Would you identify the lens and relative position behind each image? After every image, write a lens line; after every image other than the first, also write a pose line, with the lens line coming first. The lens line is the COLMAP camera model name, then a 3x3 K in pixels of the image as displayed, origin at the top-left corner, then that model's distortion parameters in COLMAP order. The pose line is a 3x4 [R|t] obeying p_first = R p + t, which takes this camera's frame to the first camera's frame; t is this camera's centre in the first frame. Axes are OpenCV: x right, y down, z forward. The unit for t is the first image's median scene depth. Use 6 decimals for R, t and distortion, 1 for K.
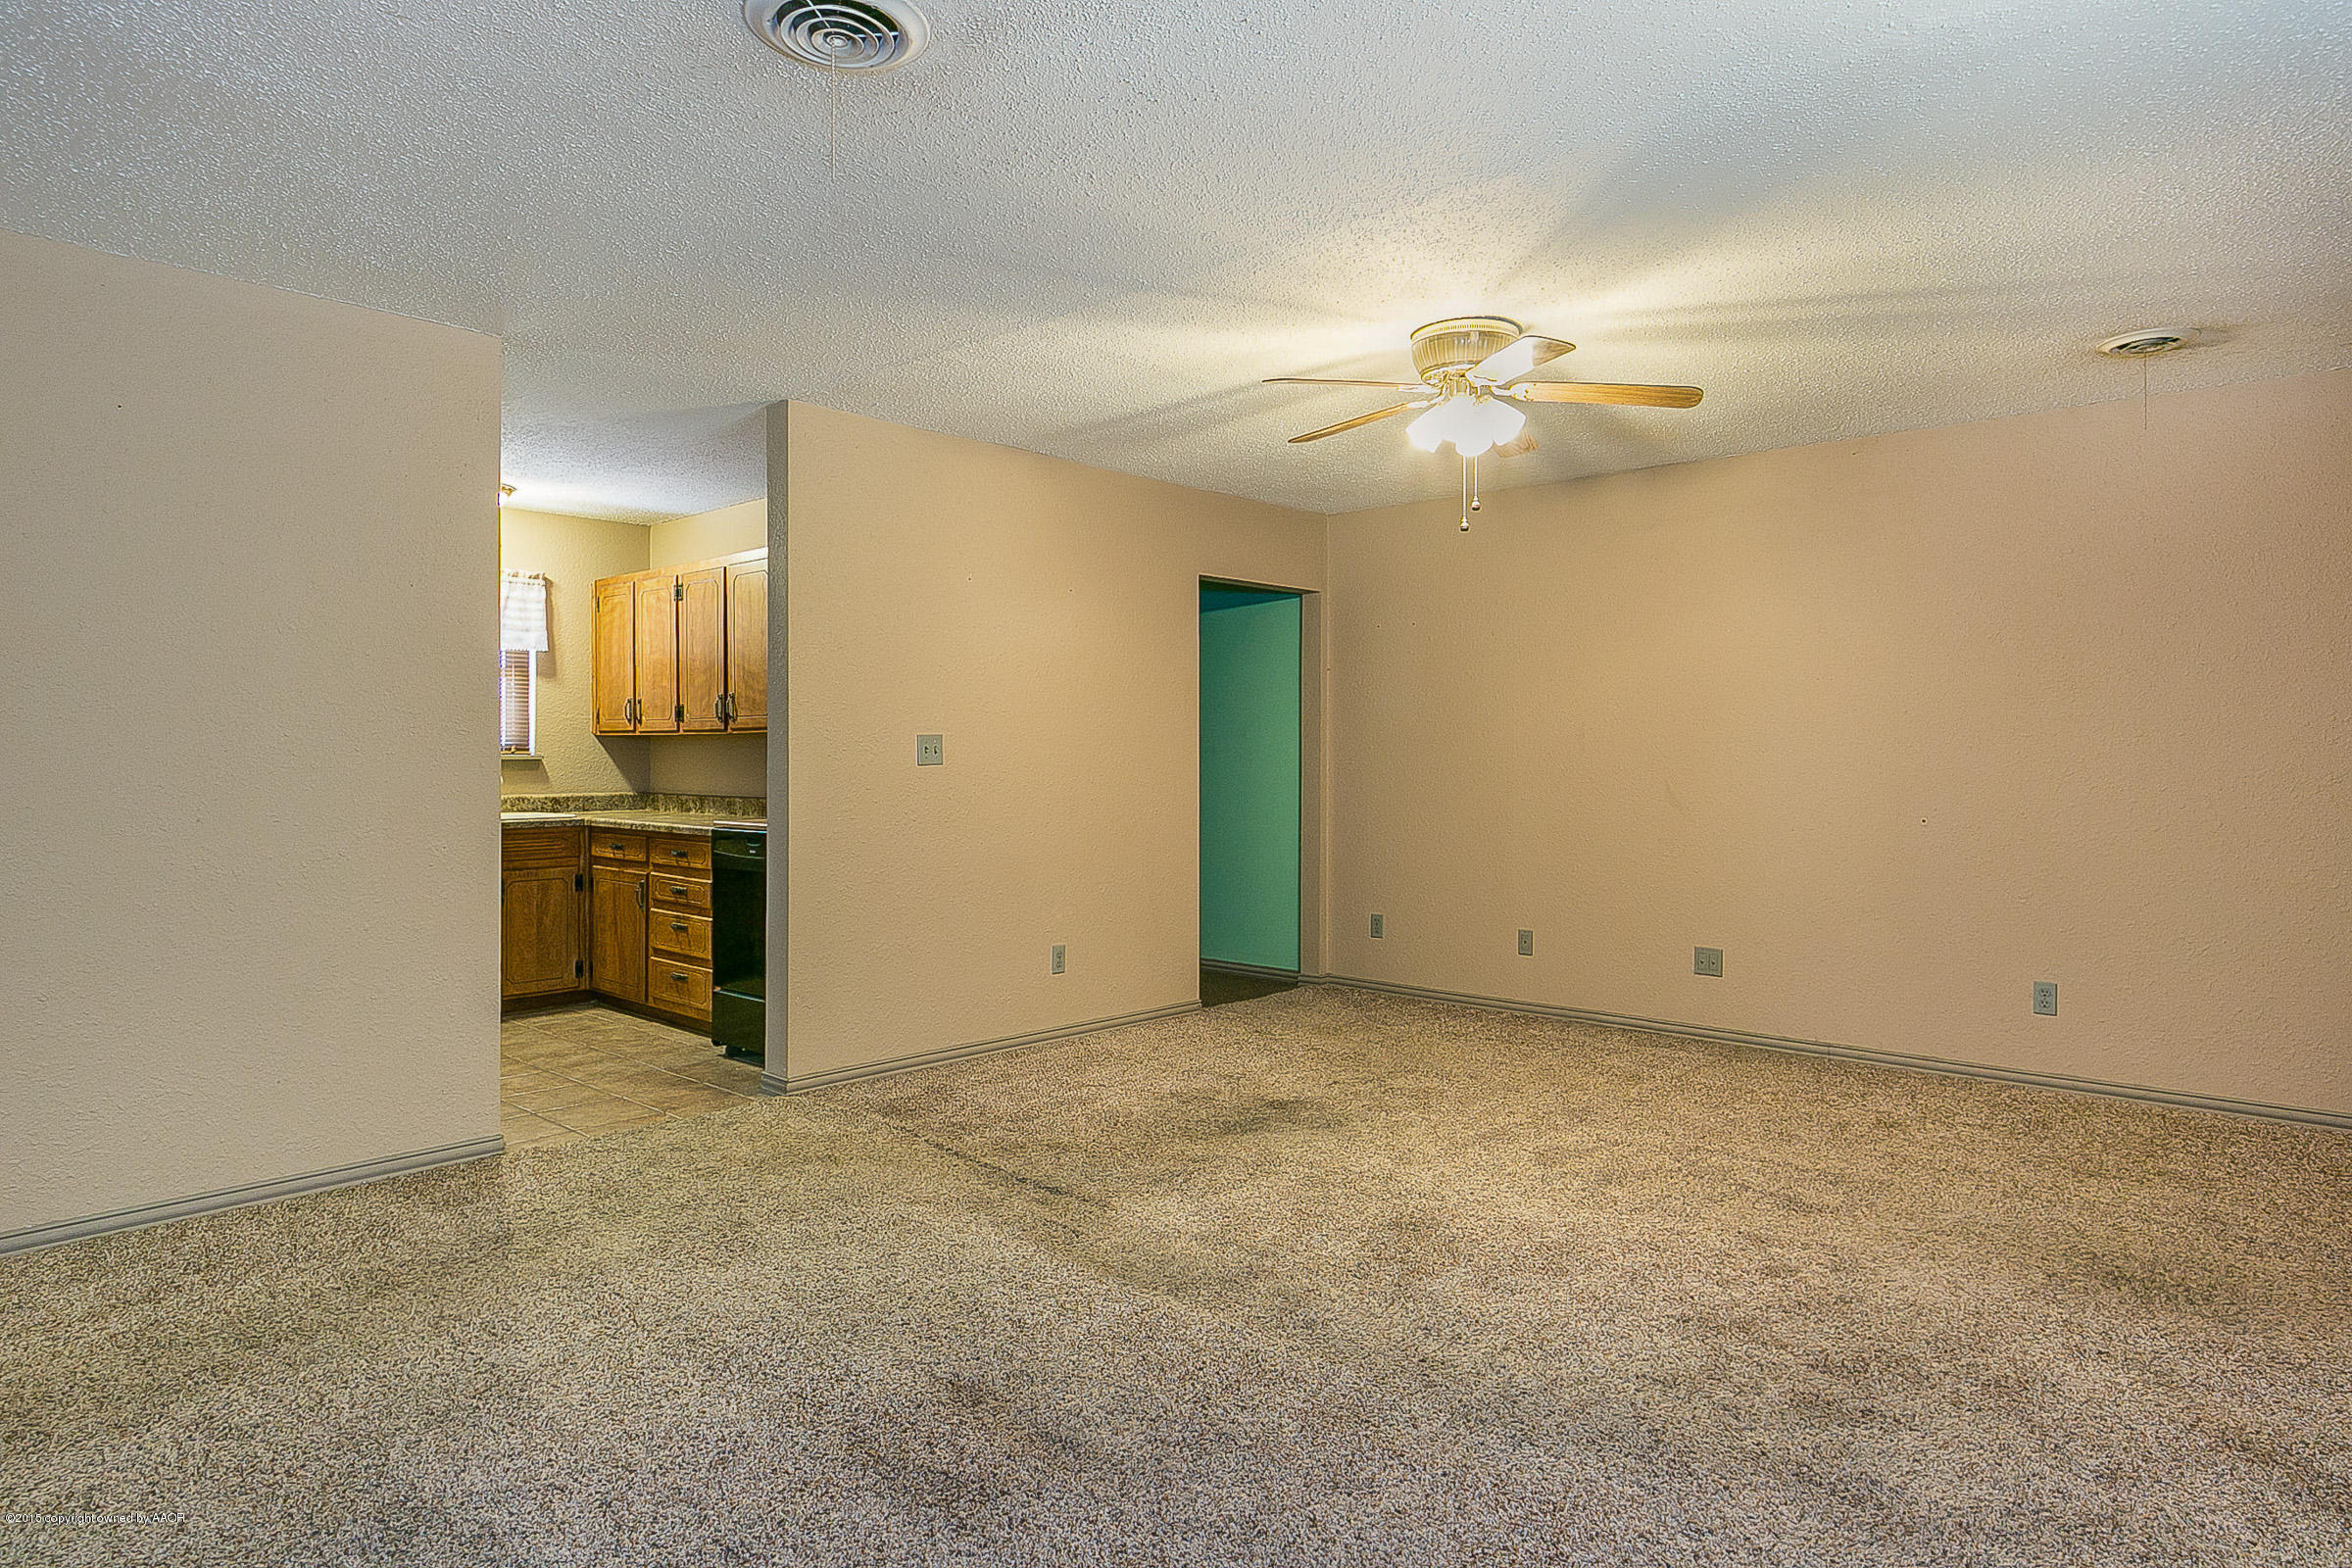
lens RADIAL K [[1321.1, 0, 1166.3], [0, 1321.1, 768.2], [0, 0, 1]] dist [0.002943, -0.001034]
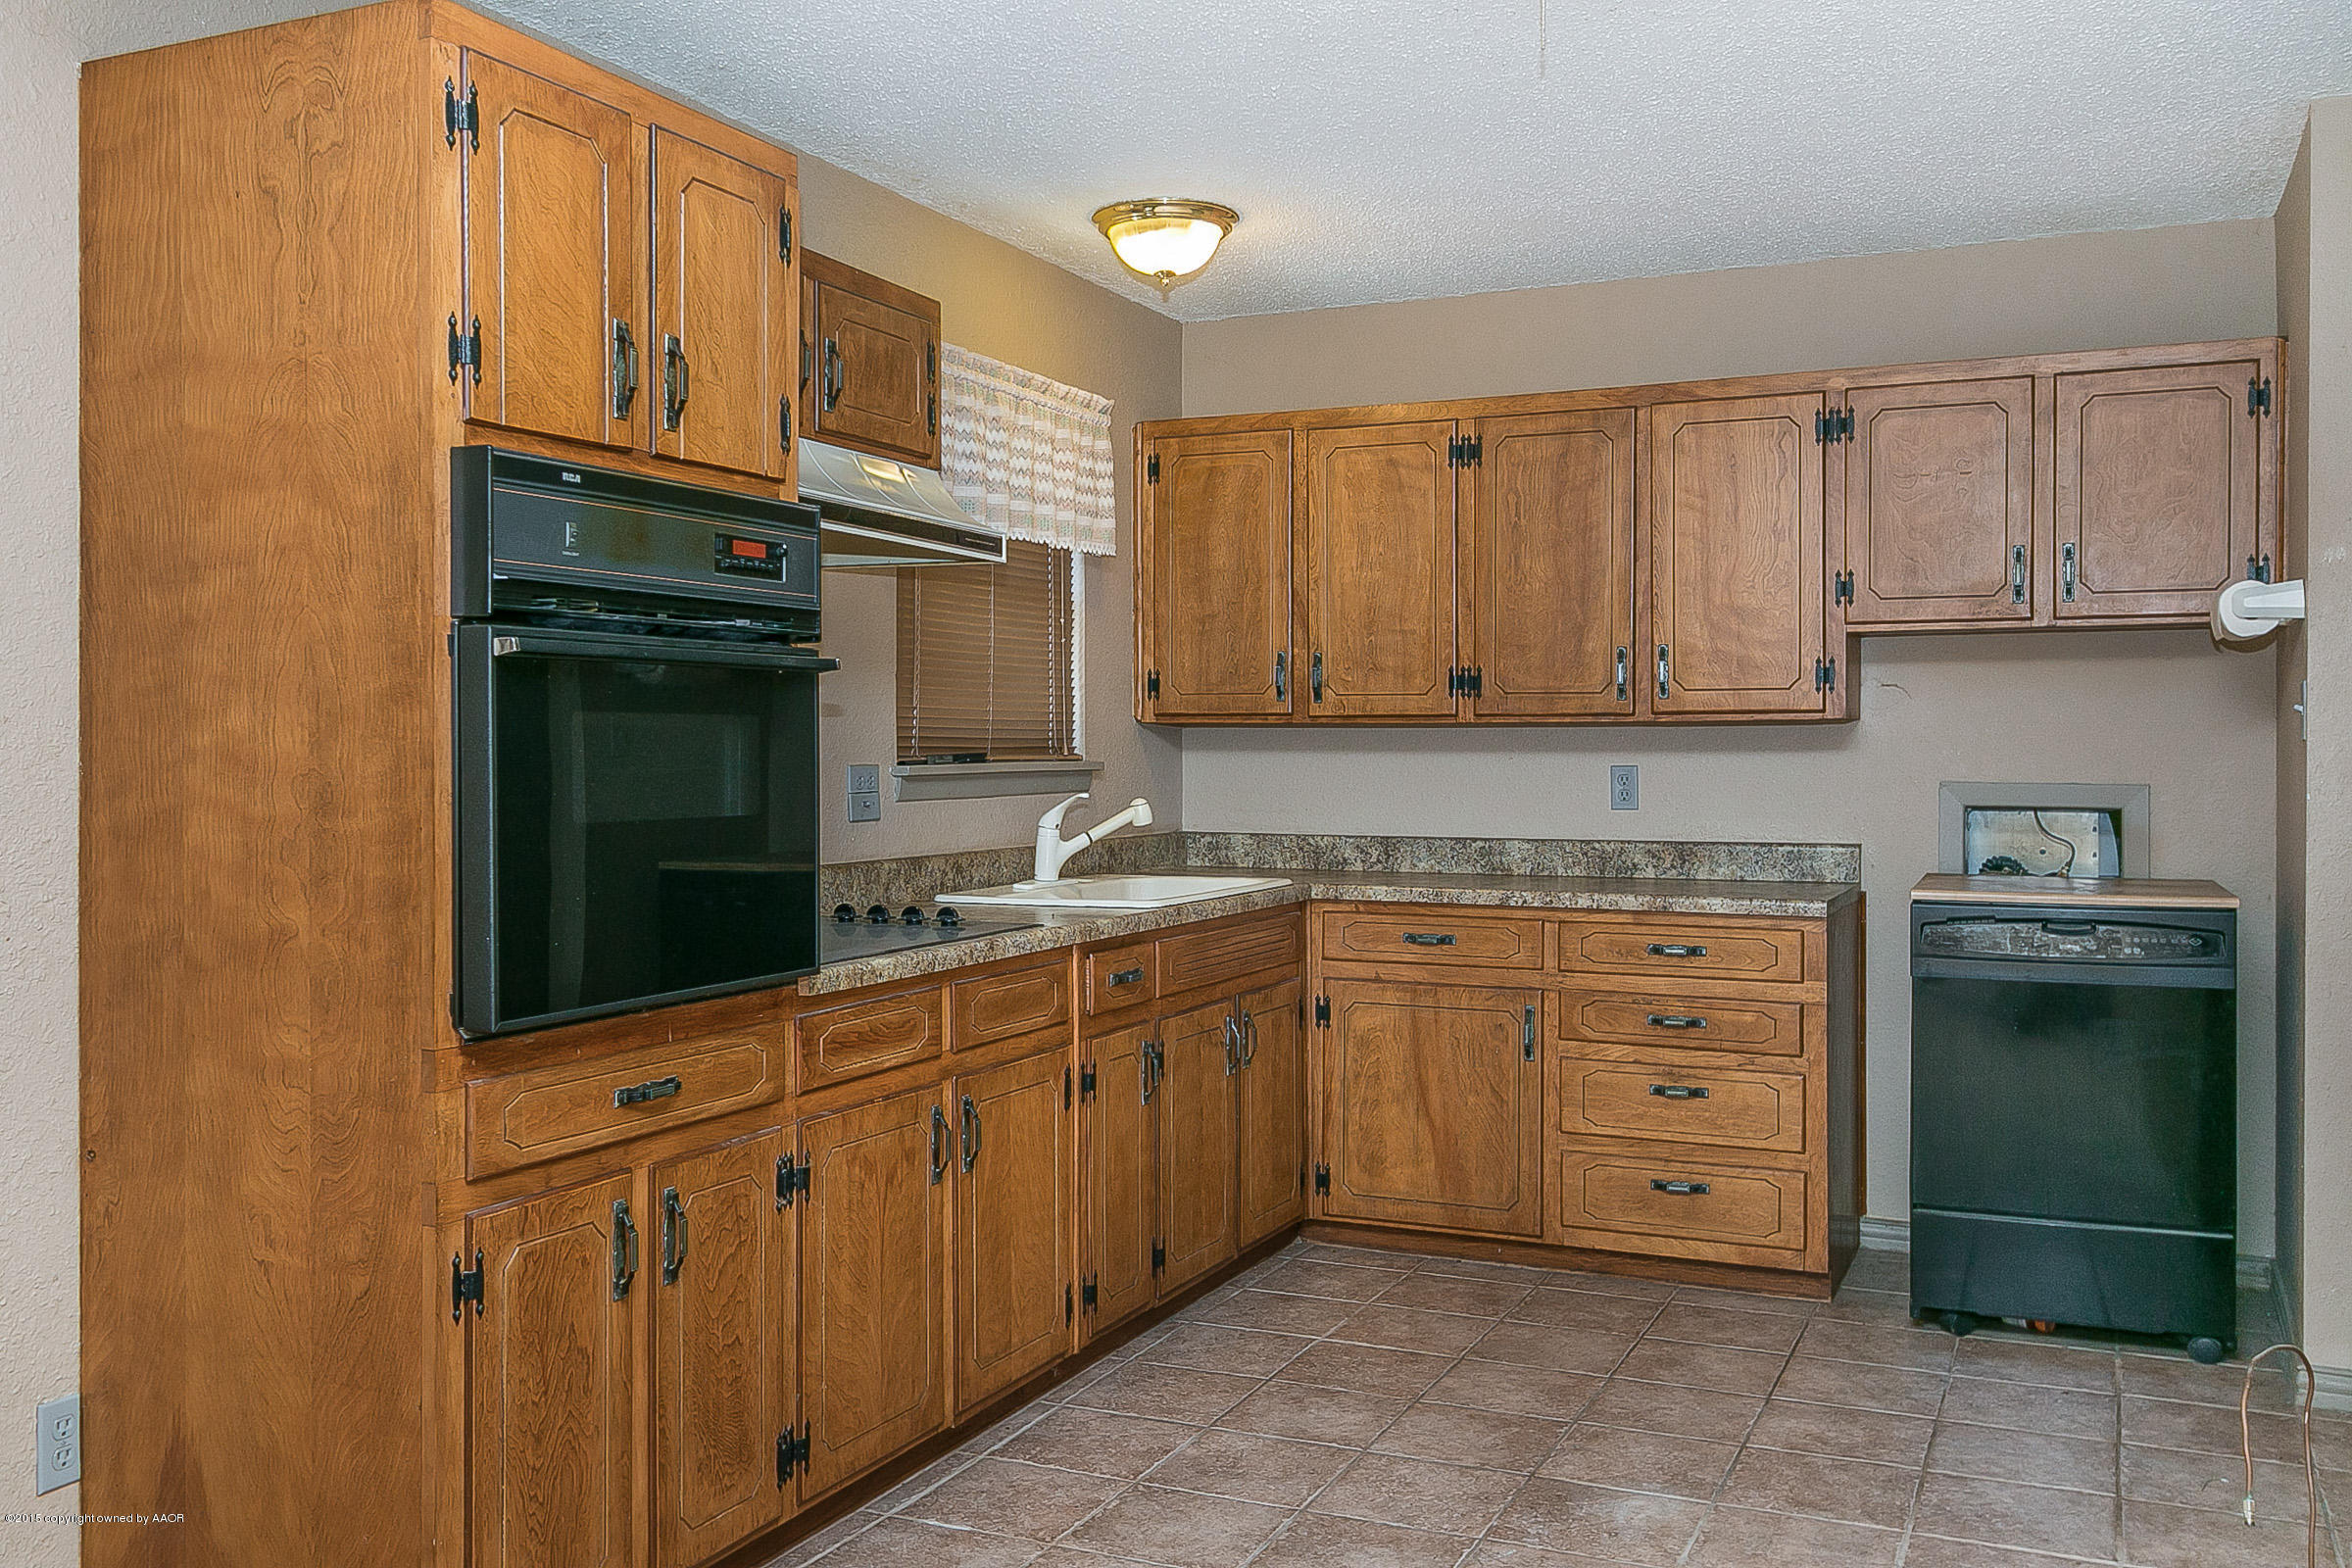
lens RADIAL K [[1995.9, 0, 1201.2], [0, 1995.9, 752.2], [0, 0, 1]] dist [0.013965, 0.001375]
pose [[0.953801, -0.002542, 0.300429, -0.674311], [0.004255, 0.999978, -0.005049, -0.009439], [-0.300409, 0.006094, 0.953791, 0.267505]]
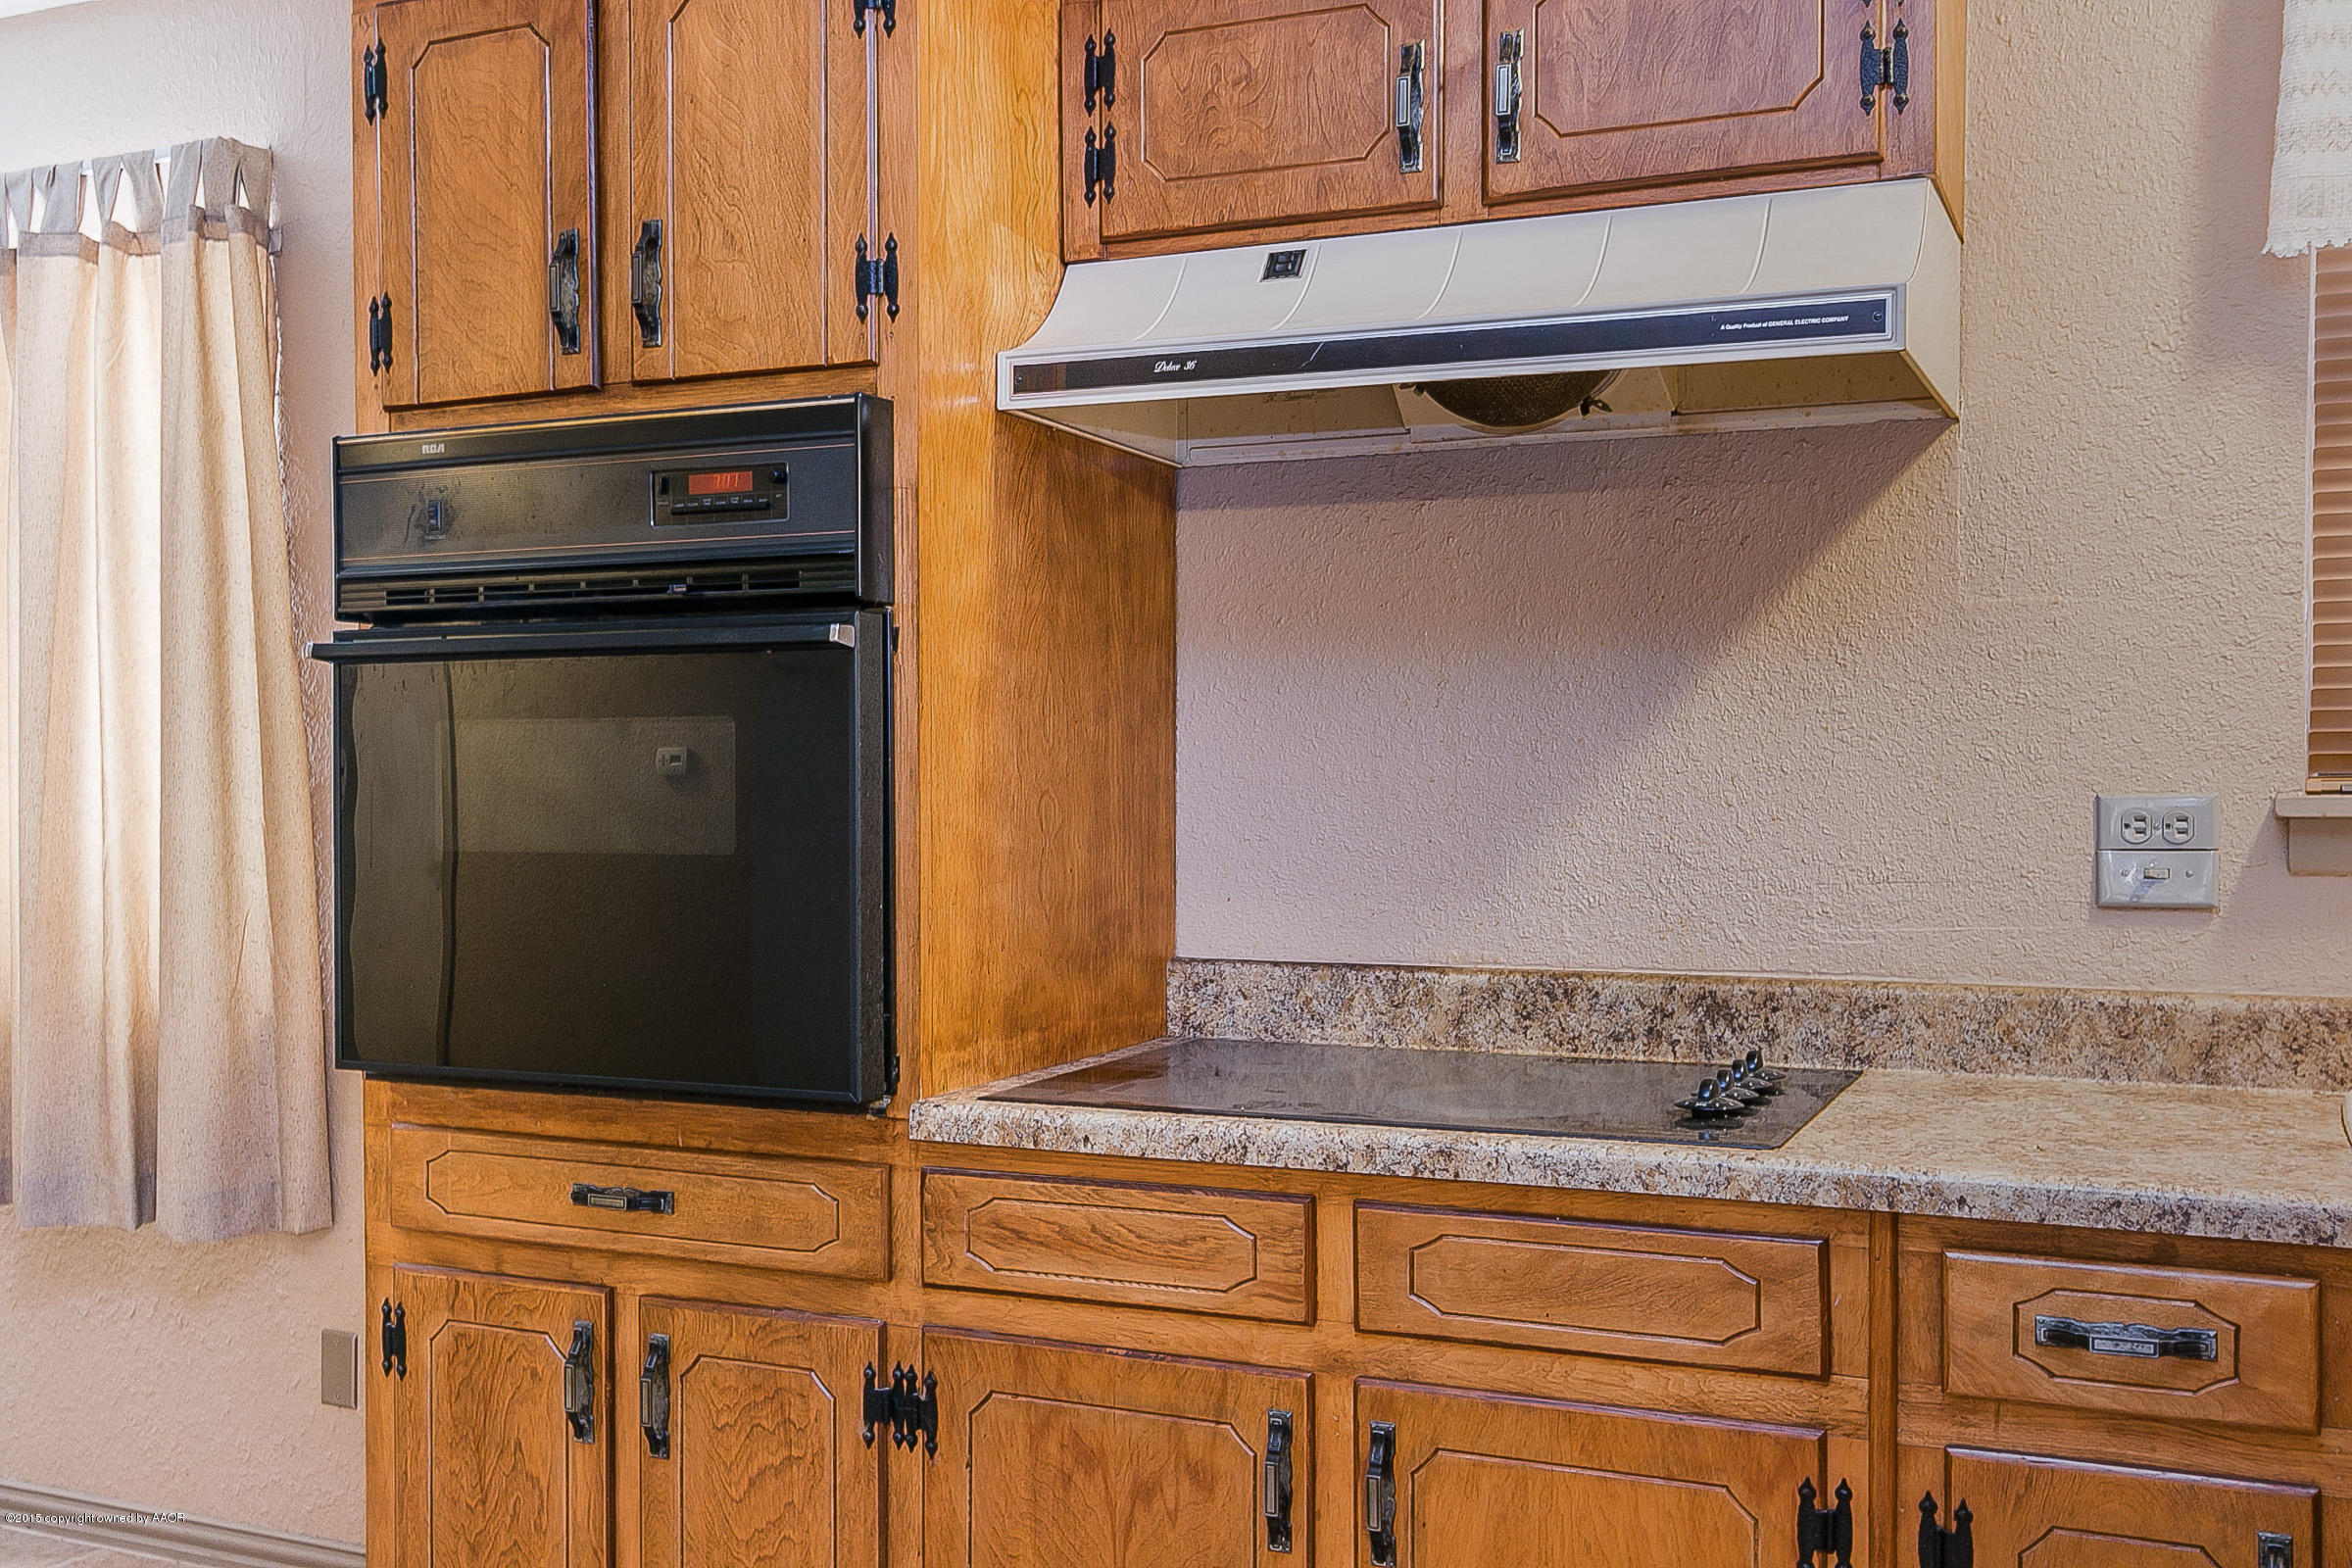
lens RADIAL K [[2269.8, 0, 1166.9], [0, 2269.8, 800.3], [0, 0, 1]] dist [0.012885, 0.000000]
pose [[0.296764, 0.013501, -0.954855, -0.300914], [-0.004410, 0.999909, 0.012768, -0.011621], [0.954941, 0.000422, 0.296796, 0.650870]]
